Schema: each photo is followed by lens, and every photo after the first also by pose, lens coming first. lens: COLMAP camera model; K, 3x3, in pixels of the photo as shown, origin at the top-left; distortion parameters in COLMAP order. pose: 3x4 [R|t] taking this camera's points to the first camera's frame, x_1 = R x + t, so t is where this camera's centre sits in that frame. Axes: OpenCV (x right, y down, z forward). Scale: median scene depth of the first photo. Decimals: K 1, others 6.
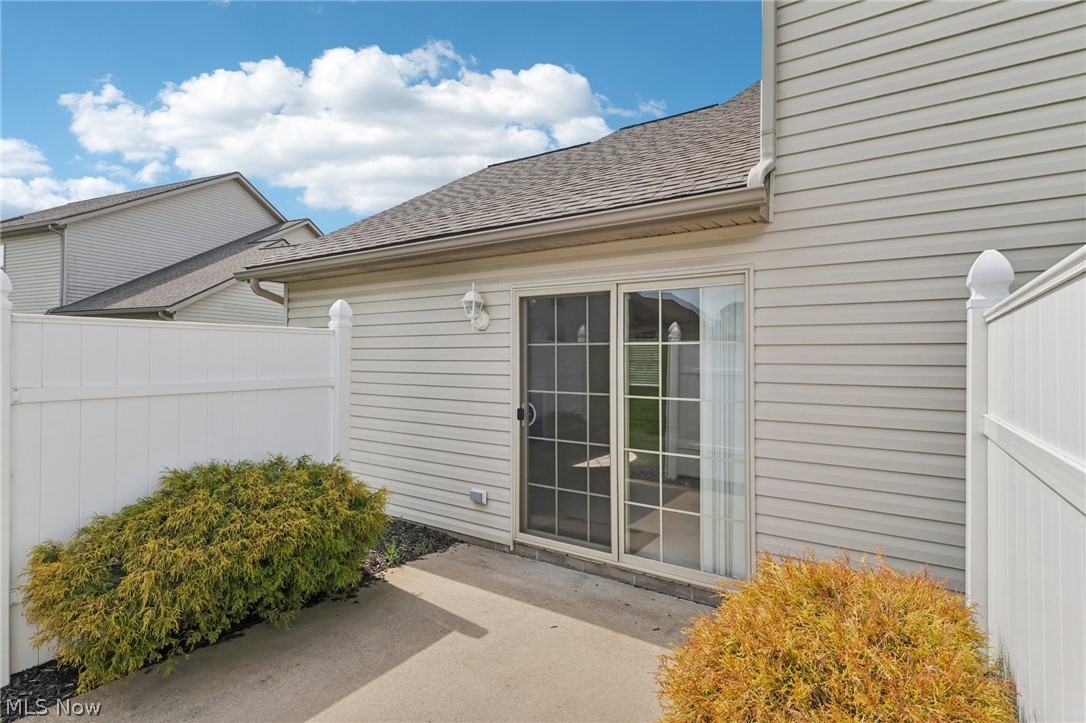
lens RADIAL K [[526.8, 0, 561.3], [0, 526.8, 358.5], [0, 0, 1]] dist [0.000560, -0.000096]
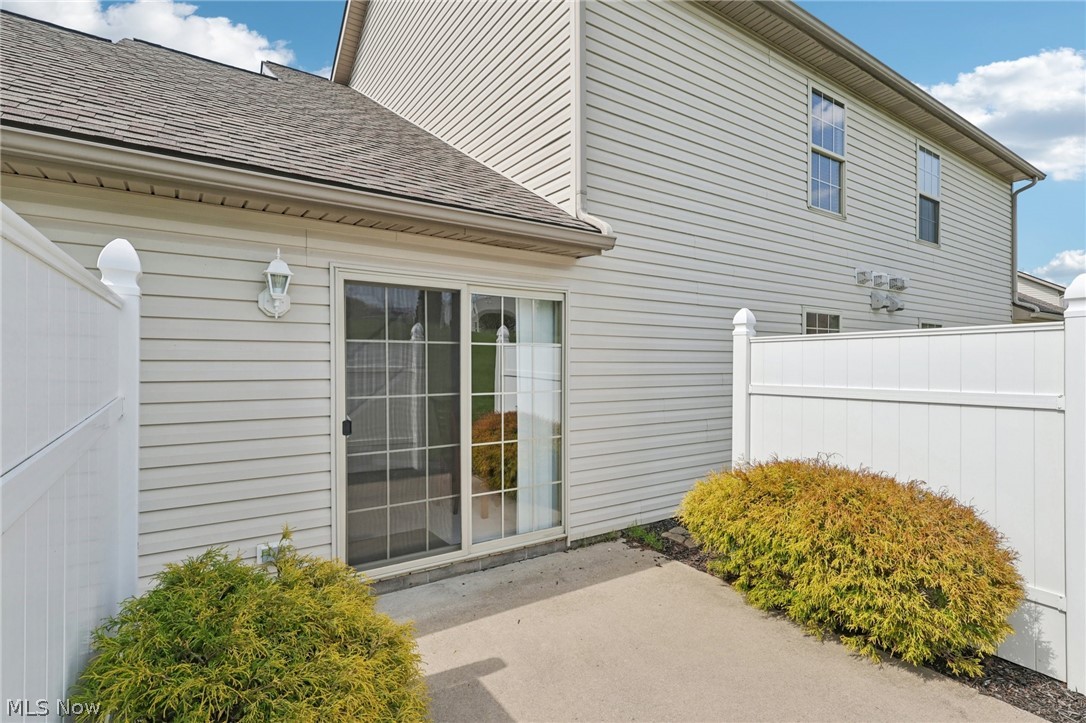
lens RADIAL K [[509.4, 0, 524.3], [0, 509.4, 371.1], [0, 0, 1]] dist [0.001399, -0.000238]
pose [[0.413301, -0.024134, 0.910274, -0.702223], [-0.005670, 0.999561, 0.029075, -0.003759], [-0.910577, -0.017179, 0.412983, 0.463143]]
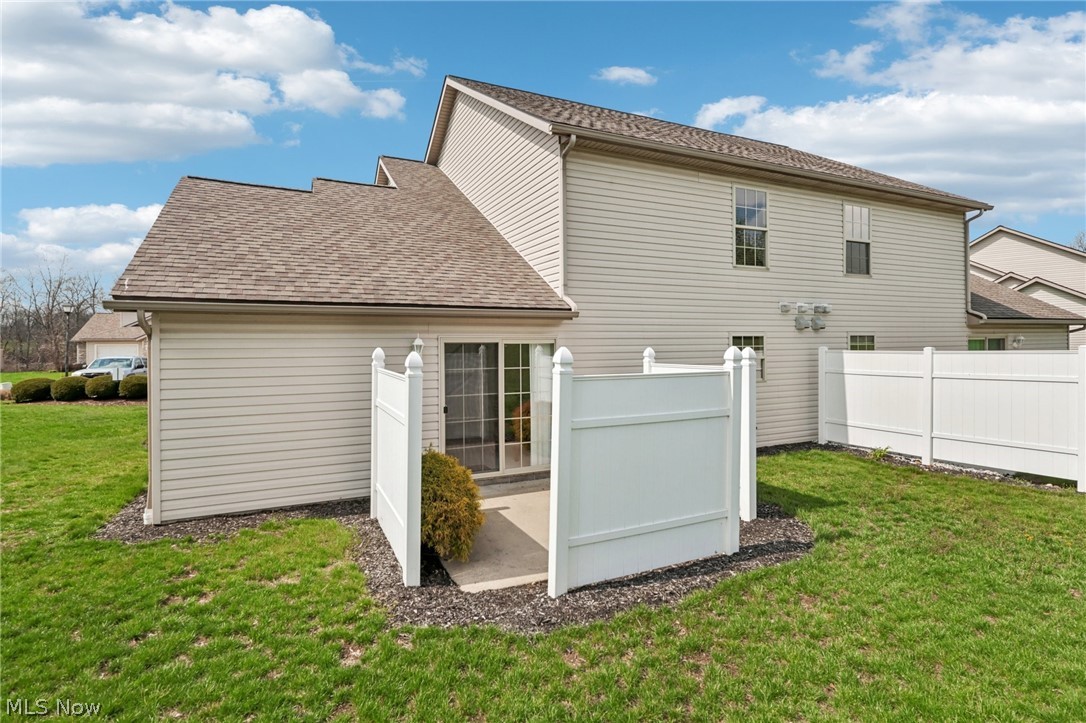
lens RADIAL K [[534.6, 0, 540.2], [0, 534.6, 347.2], [0, 0, 1]] dist [0.000890, 0.000334]
pose [[0.523861, -0.018558, 0.851601, -1.501340], [0.004216, 0.999807, 0.019195, -0.142451], [-0.851793, -0.006465, 0.523838, -0.209073]]
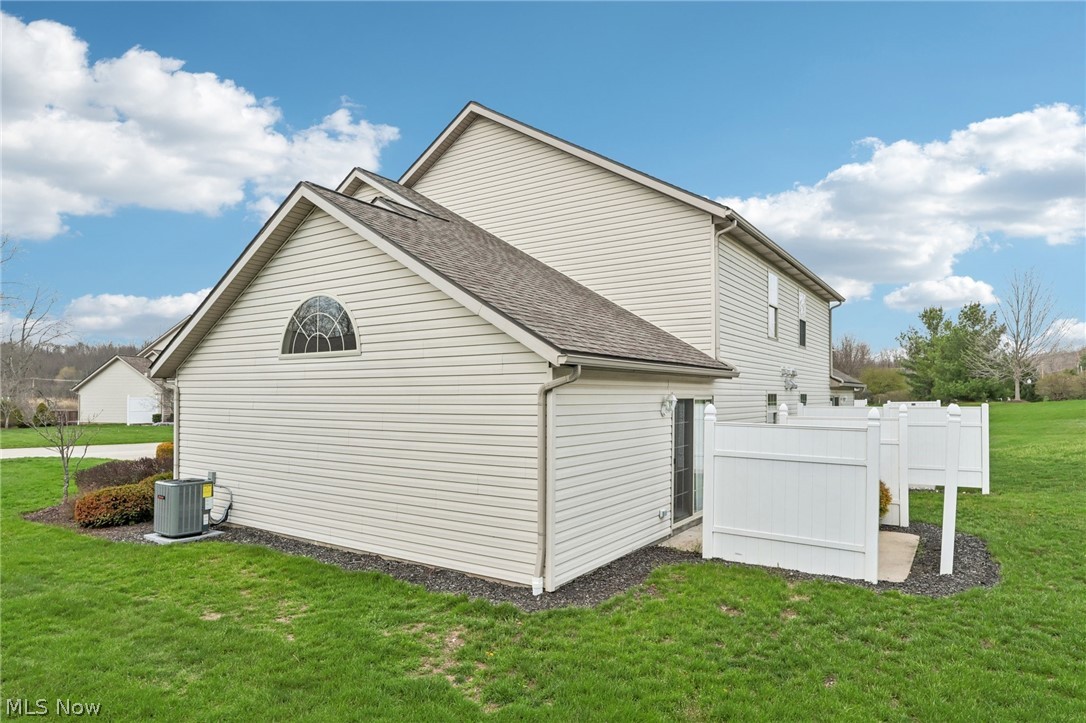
lens RADIAL K [[614.7, 0, 545.8], [0, 614.7, 399.7], [0, 0, 1]] dist [-0.000427, -0.000131]
pose [[0.023476, -0.013988, 0.999627, -2.380360], [-0.011510, 0.999832, 0.014261, -0.145168], [-0.999658, -0.011840, 0.023311, 1.479268]]
